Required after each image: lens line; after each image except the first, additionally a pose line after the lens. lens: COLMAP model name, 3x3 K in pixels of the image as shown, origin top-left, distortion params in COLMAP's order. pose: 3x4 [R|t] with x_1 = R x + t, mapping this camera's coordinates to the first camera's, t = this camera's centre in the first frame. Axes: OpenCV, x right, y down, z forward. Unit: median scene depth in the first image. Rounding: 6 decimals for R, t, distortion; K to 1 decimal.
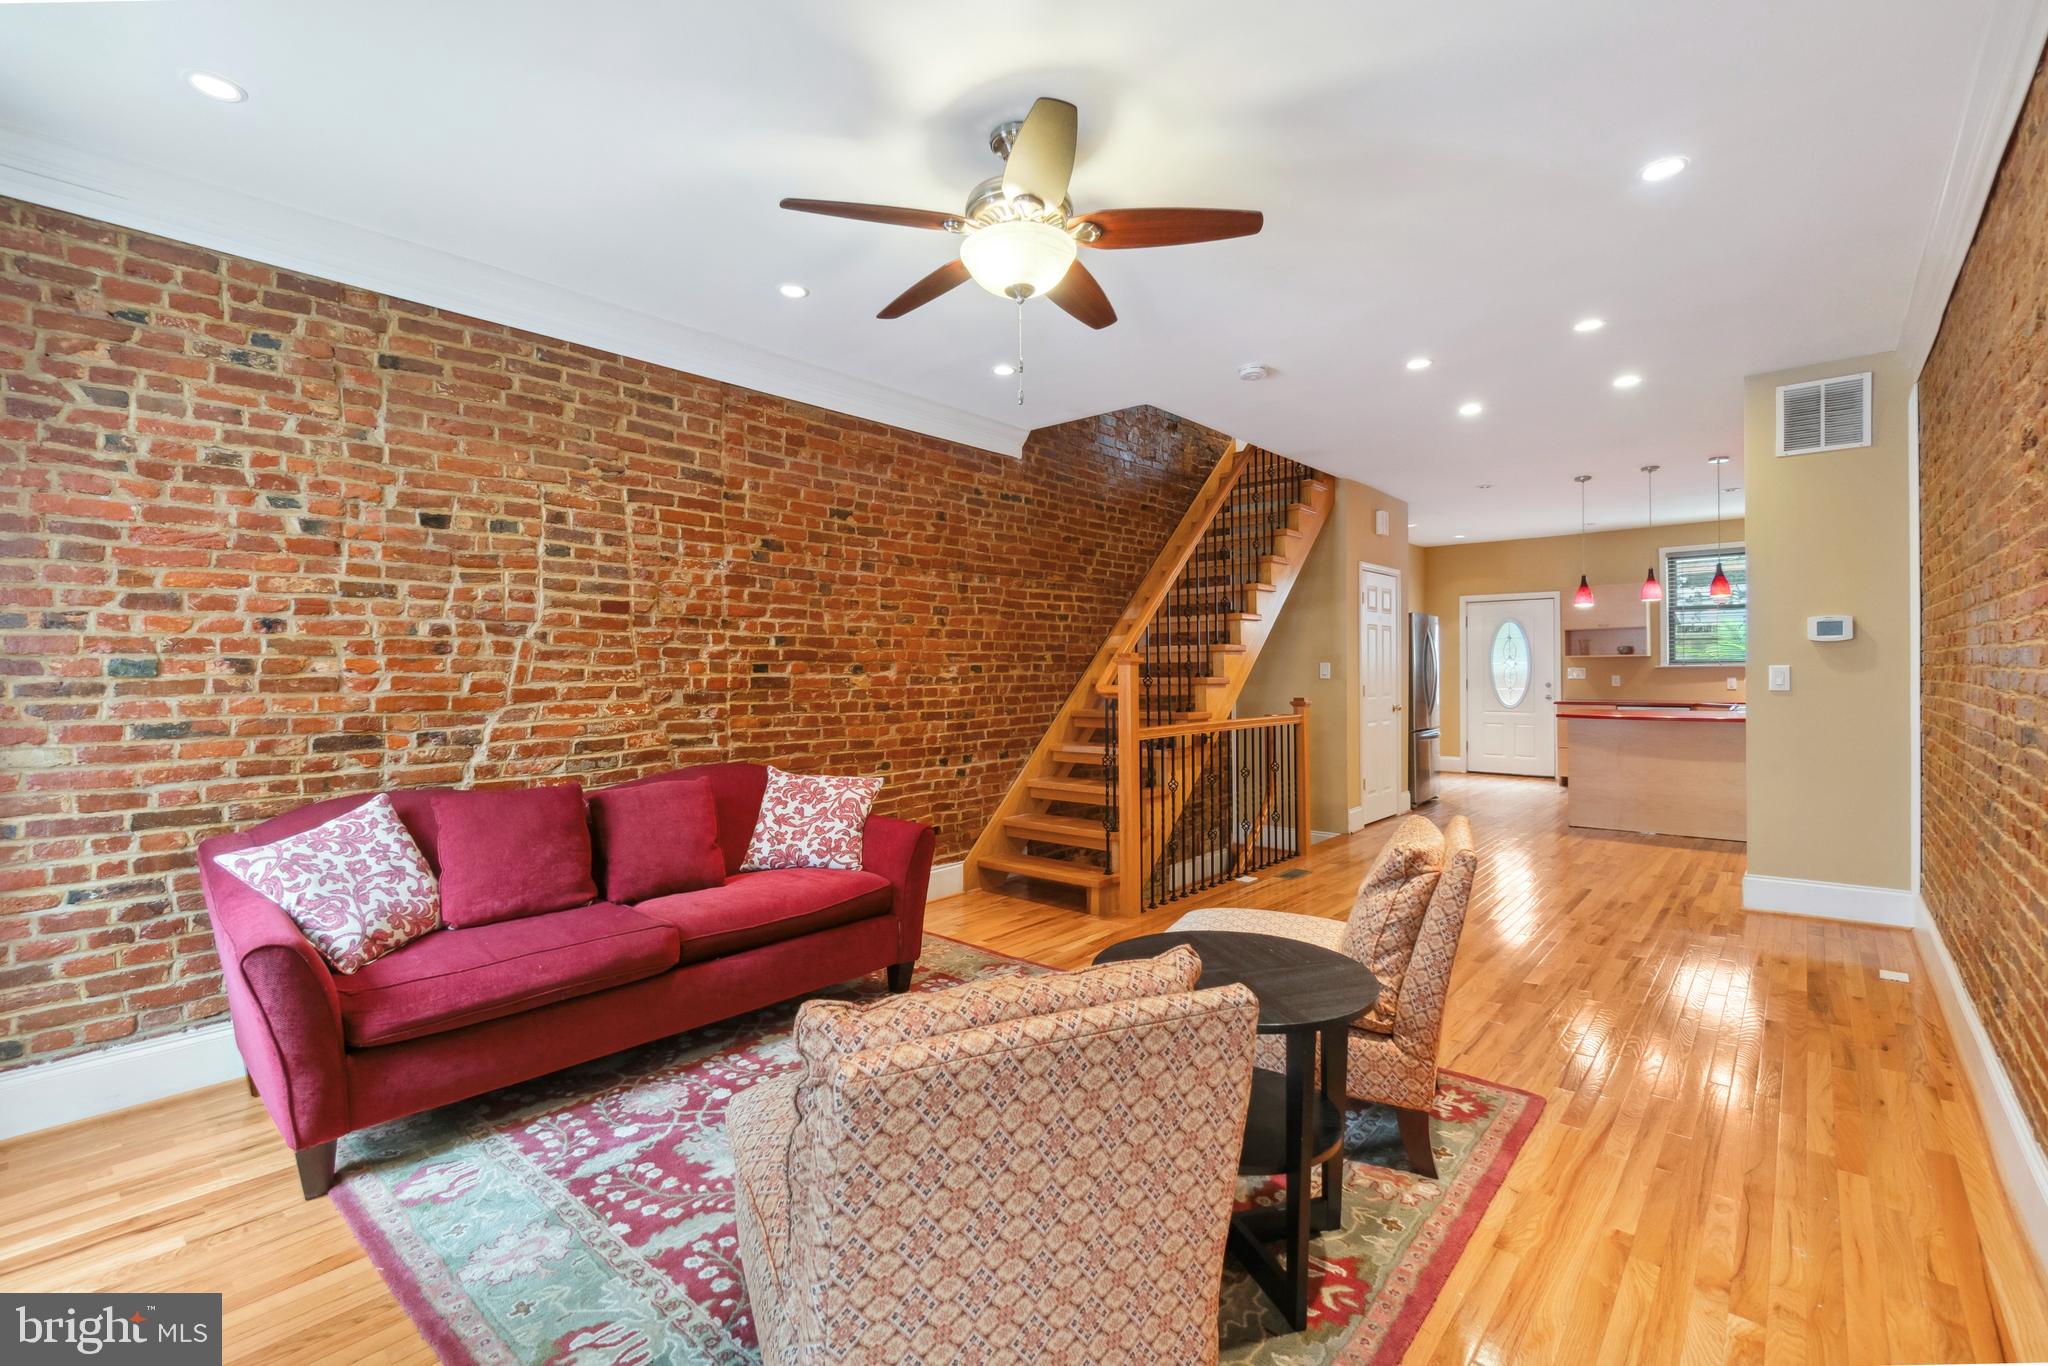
lens RADIAL K [[883.7, 0, 1012.0], [0, 883.7, 679.0], [0, 0, 1]] dist [-0.004921, -0.000143]
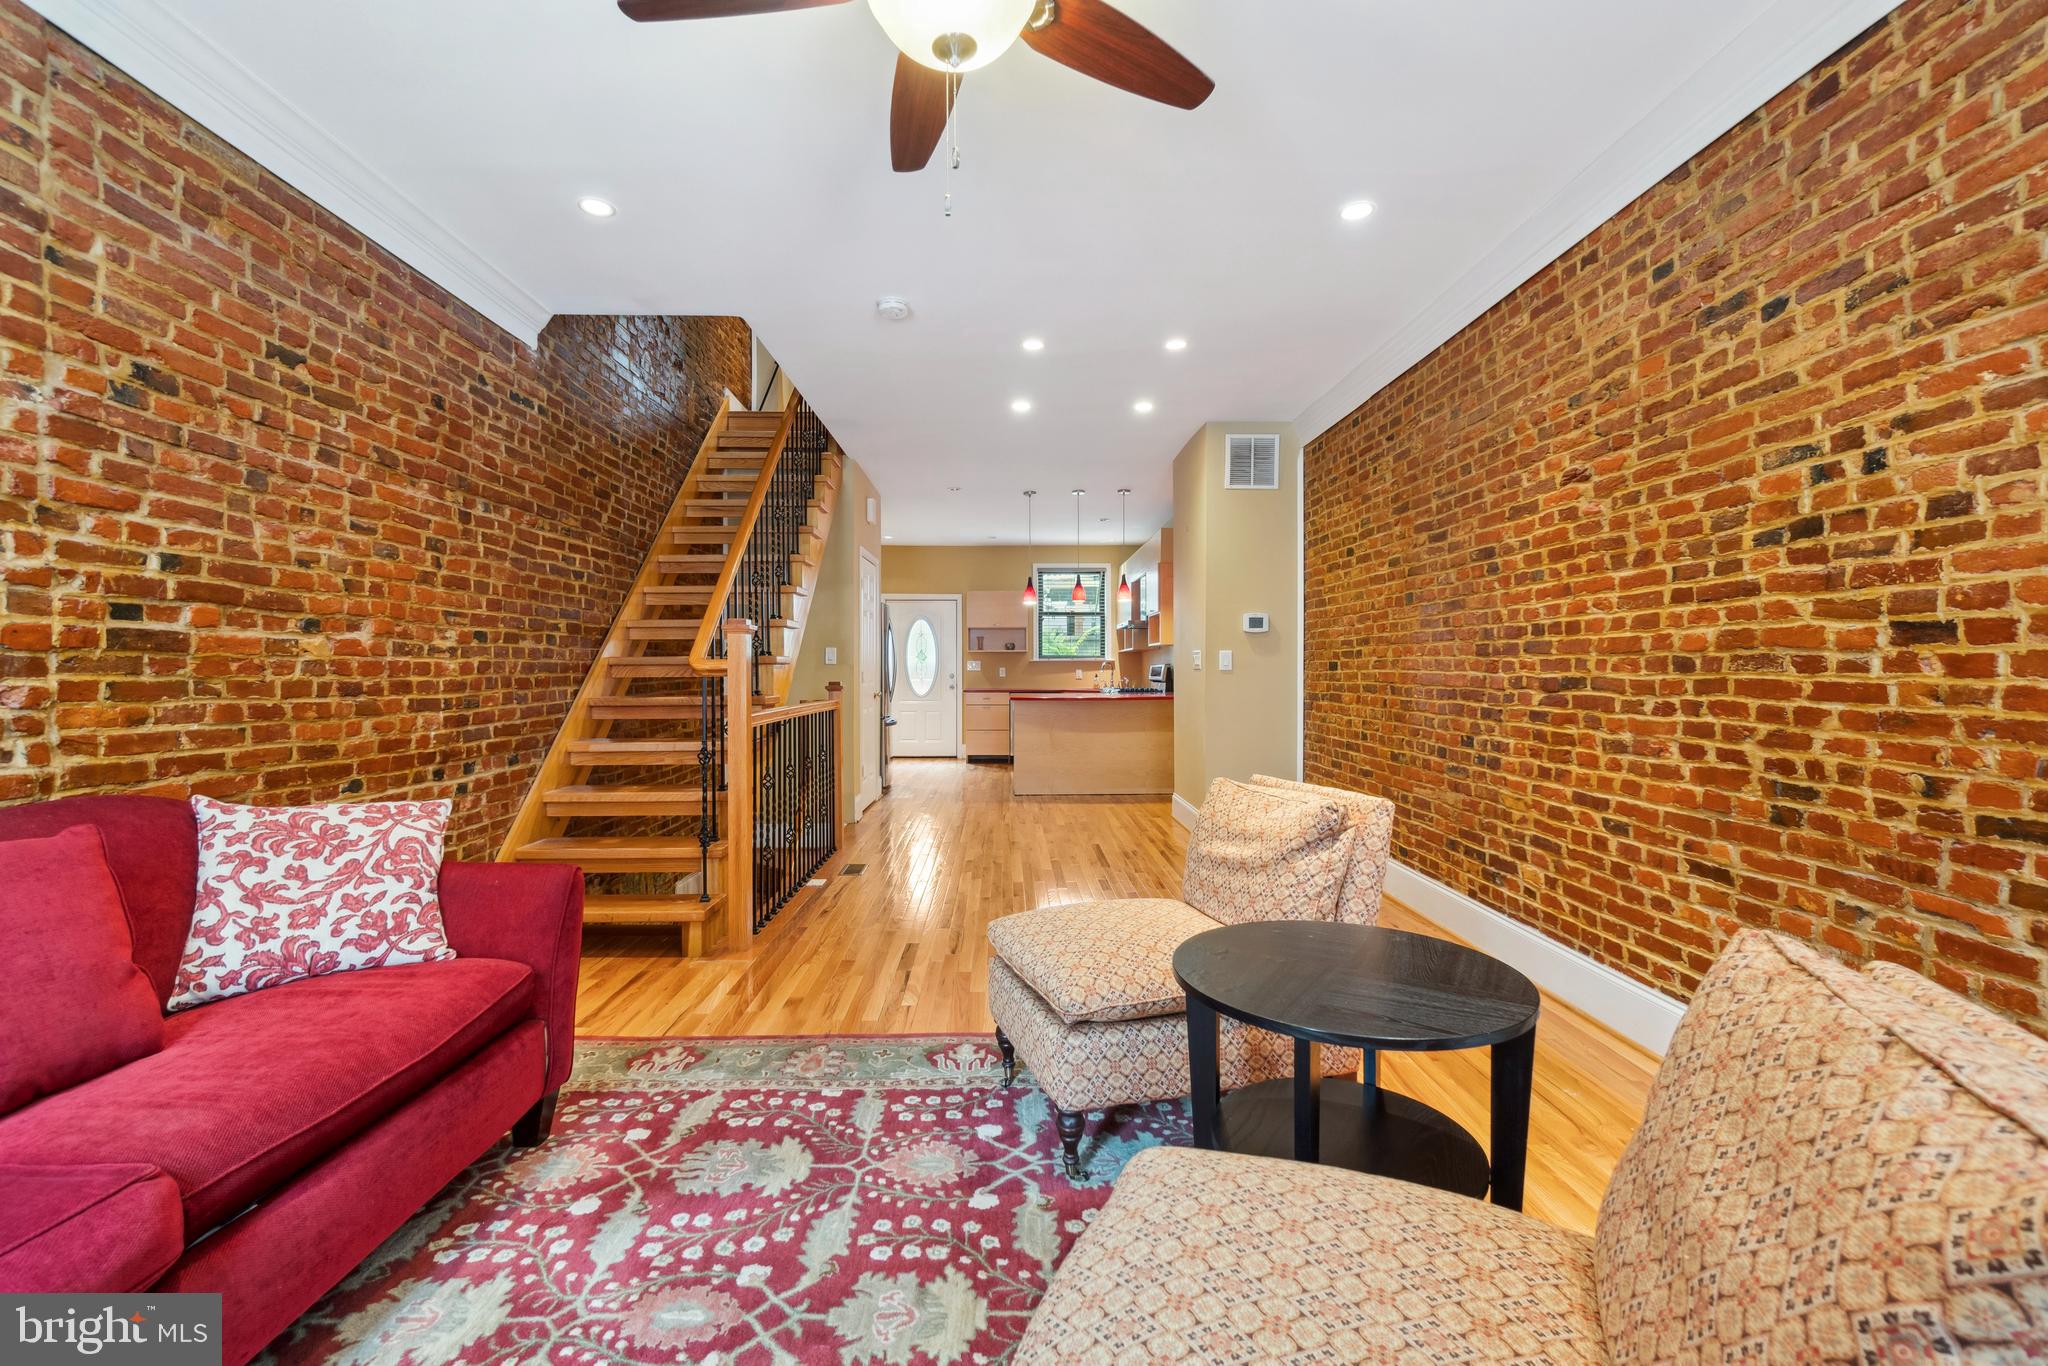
lens RADIAL K [[883.7, 0, 1019.6], [0, 883.7, 673.3], [0, 0, 1]] dist [-0.004921, -0.000143]
pose [[0.743252, 0.003445, 0.669002, -0.220971], [0.000752, 0.999982, -0.005984, 0.025269], [-0.669011, 0.004950, 0.743236, 0.247093]]
